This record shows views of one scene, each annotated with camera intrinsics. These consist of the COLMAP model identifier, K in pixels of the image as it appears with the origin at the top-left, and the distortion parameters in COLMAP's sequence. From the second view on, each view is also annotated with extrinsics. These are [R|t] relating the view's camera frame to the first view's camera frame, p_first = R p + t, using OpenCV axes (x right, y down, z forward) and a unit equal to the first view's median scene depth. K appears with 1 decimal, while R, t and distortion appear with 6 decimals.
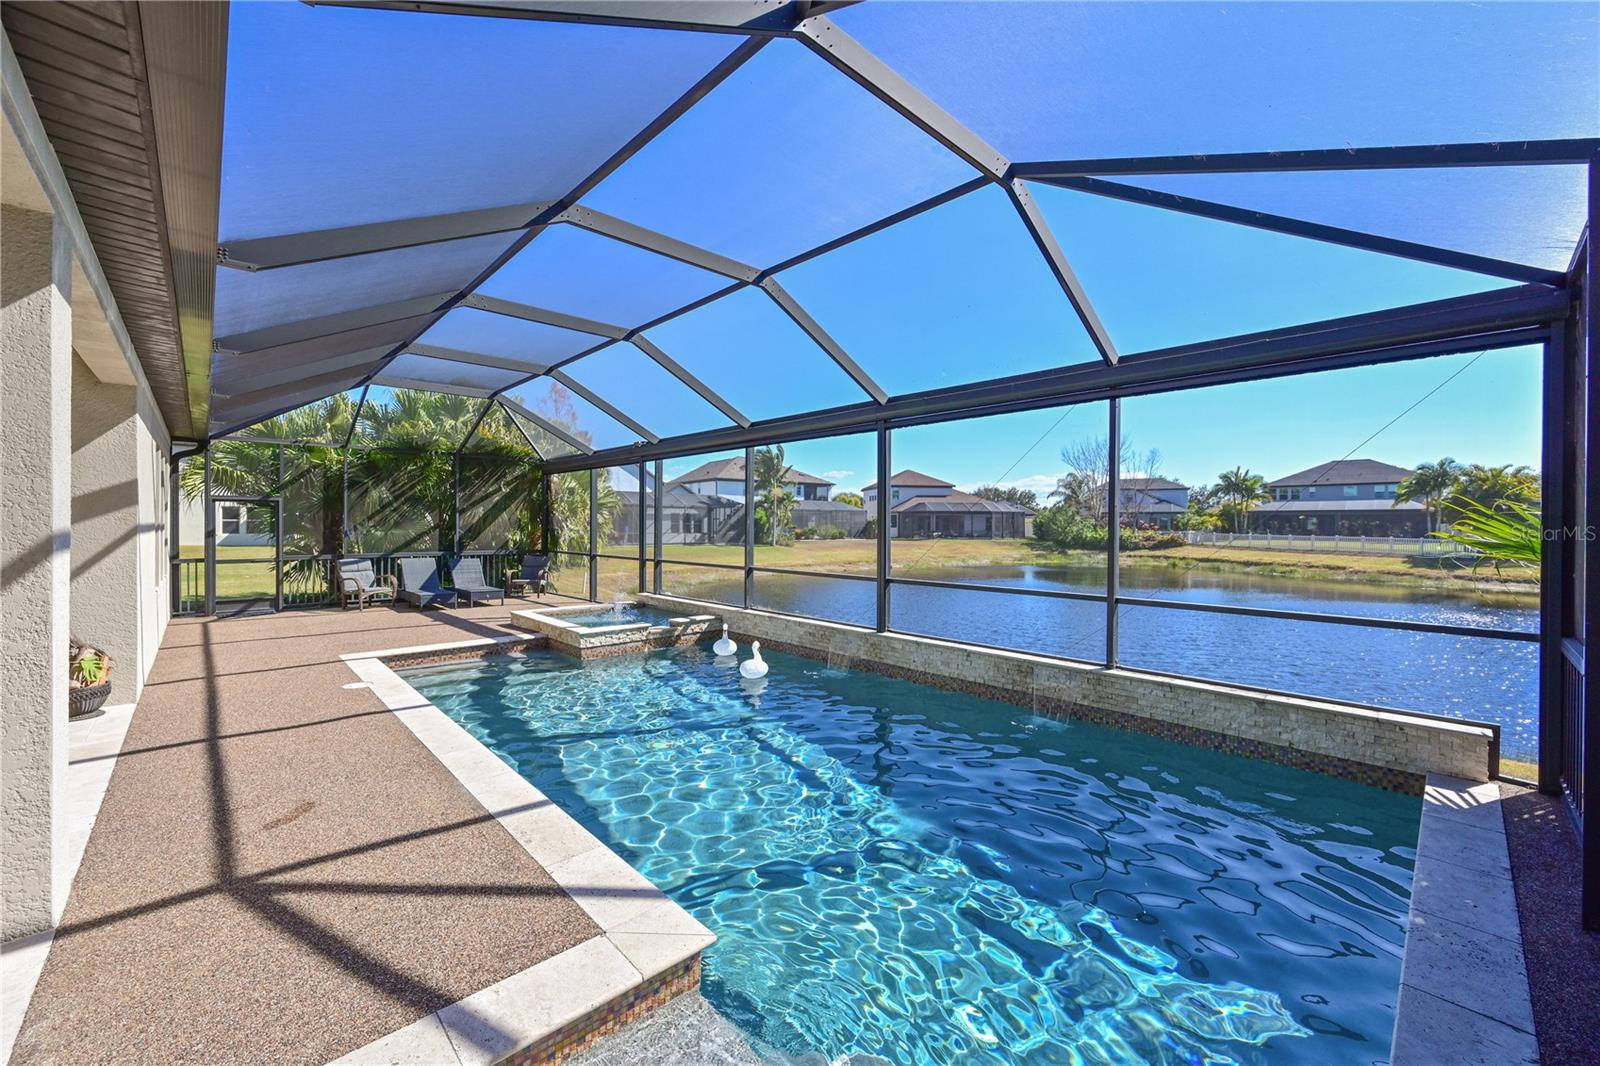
lens RADIAL K [[624.8, 0, 792.0], [0, 624.8, 525.2], [0, 0, 1]] dist [-0.004639, 0.001164]
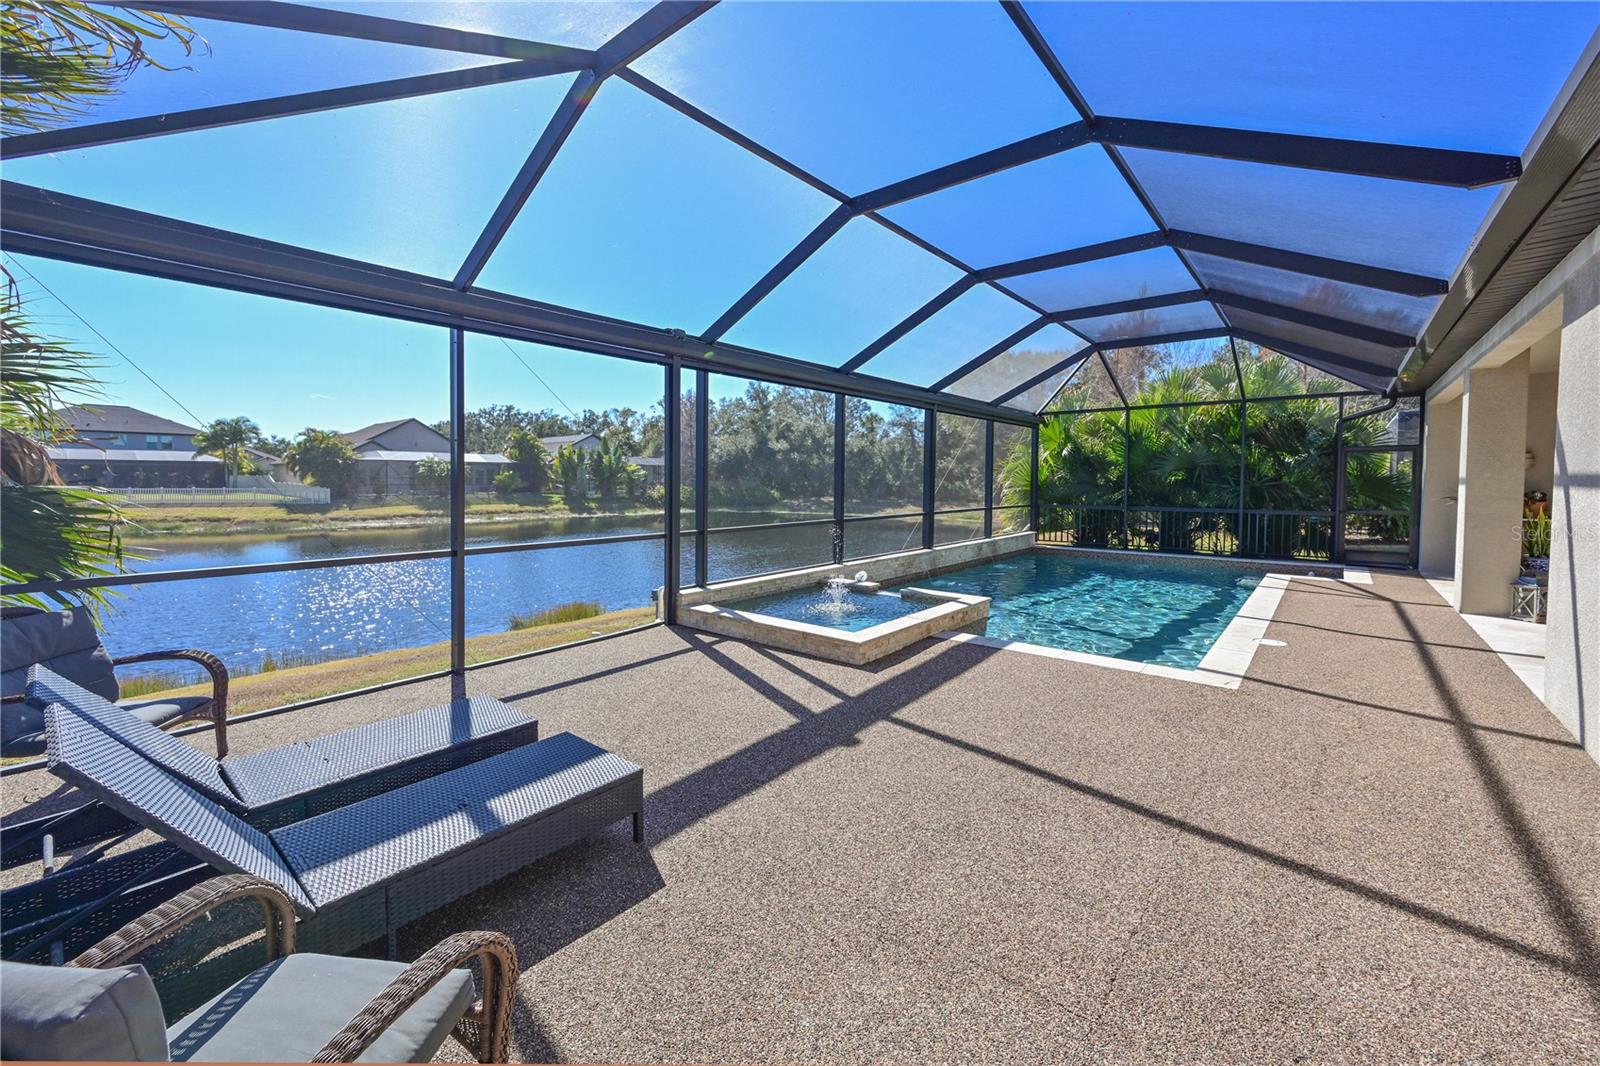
lens RADIAL K [[624.8, 0, 768.8], [0, 624.8, 501.8], [0, 0, 1]] dist [-0.004639, 0.001164]
pose [[-0.061492, -0.039817, 0.997313, -0.796165], [-0.000063, 0.999204, 0.039888, 0.000908], [-0.998108, 0.002390, -0.061445, 0.913999]]
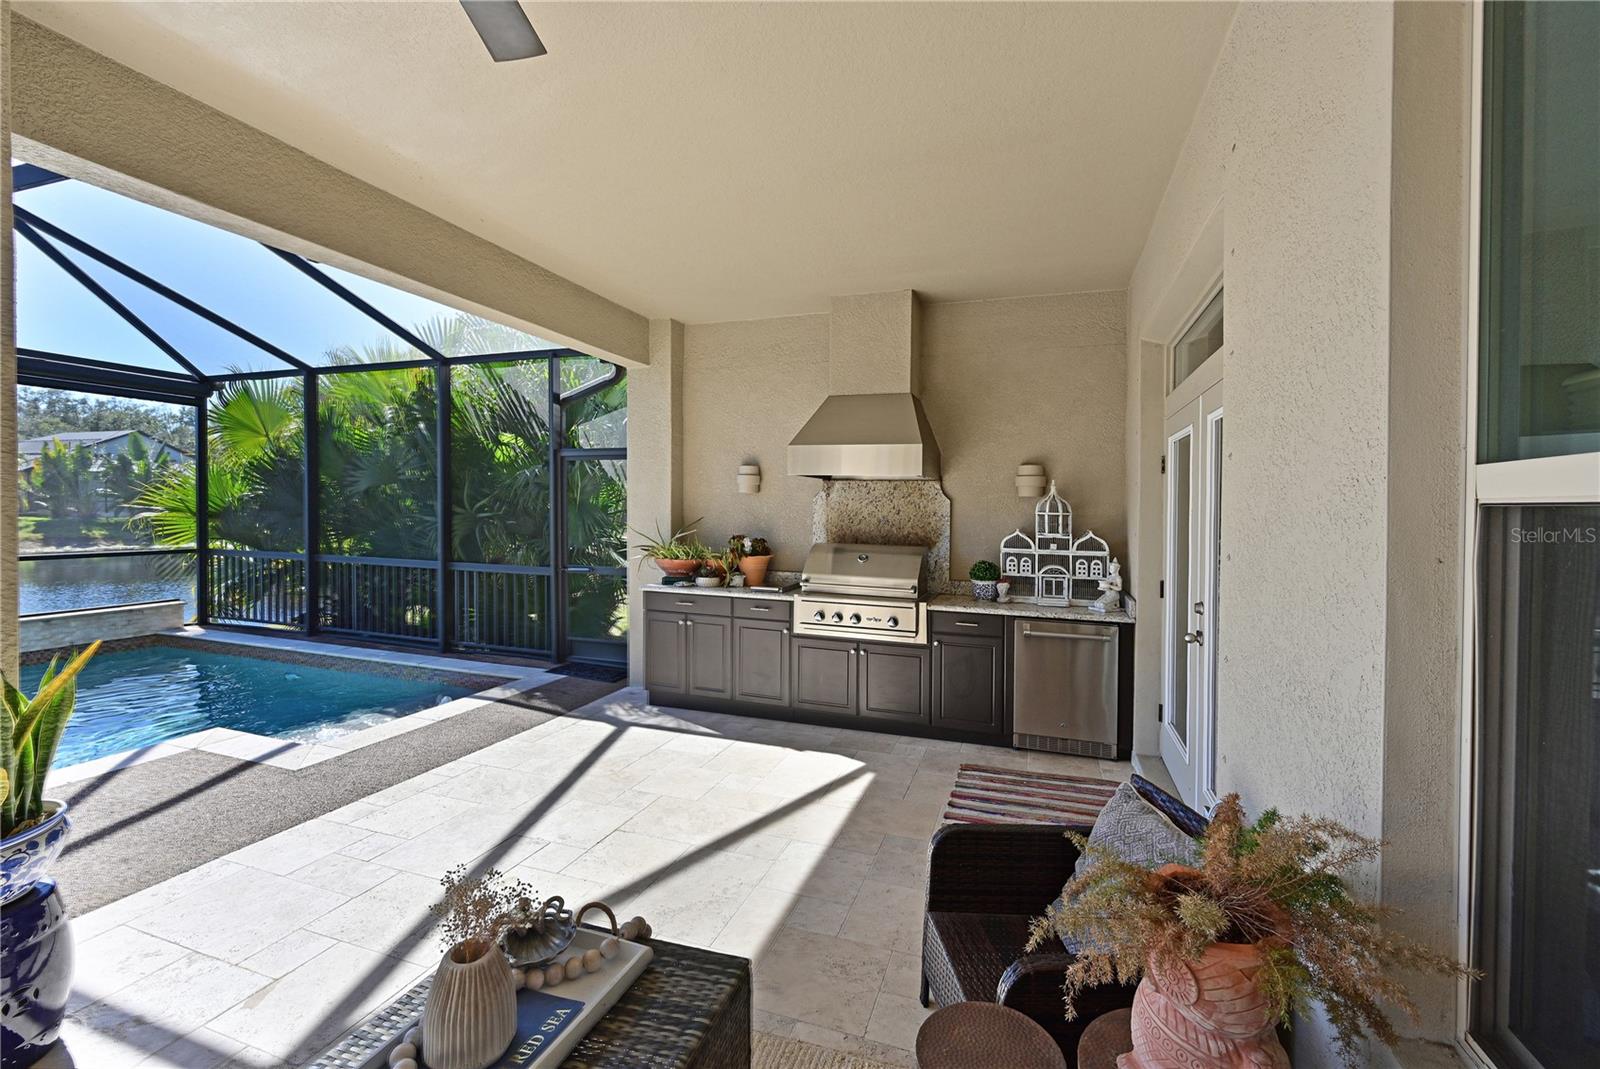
lens RADIAL K [[624.8, 0, 795.8], [0, 624.8, 517.0], [0, 0, 1]] dist [-0.004639, 0.001164]
pose [[-0.470665, -0.027289, 0.881890, -0.473466], [-0.019220, 0.999602, 0.020674, -0.003435], [-0.882103, -0.007220, -0.471002, 0.077509]]
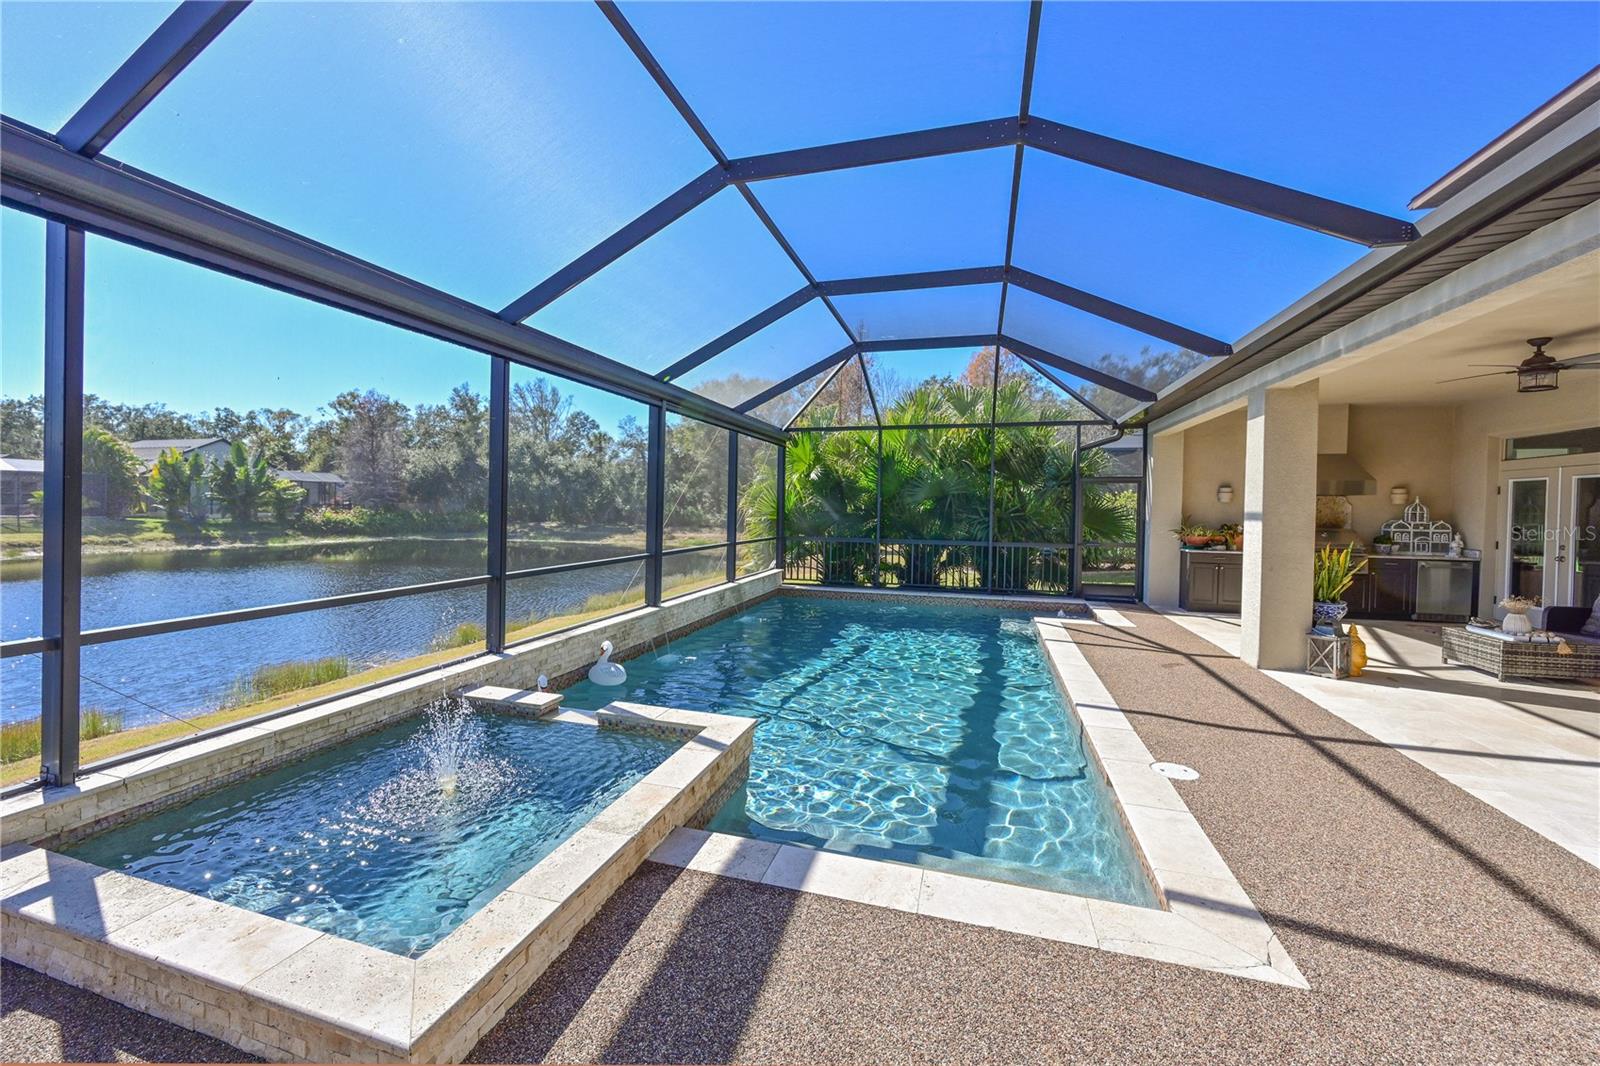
lens RADIAL K [[624.8, 0, 785.9], [0, 624.8, 523.0], [0, 0, 1]] dist [-0.004639, 0.001164]
pose [[-0.487028, -0.035131, 0.872679, -0.509646], [-0.013921, 0.999376, 0.032463, -0.001311], [-0.873275, 0.003661, -0.487213, 0.813415]]
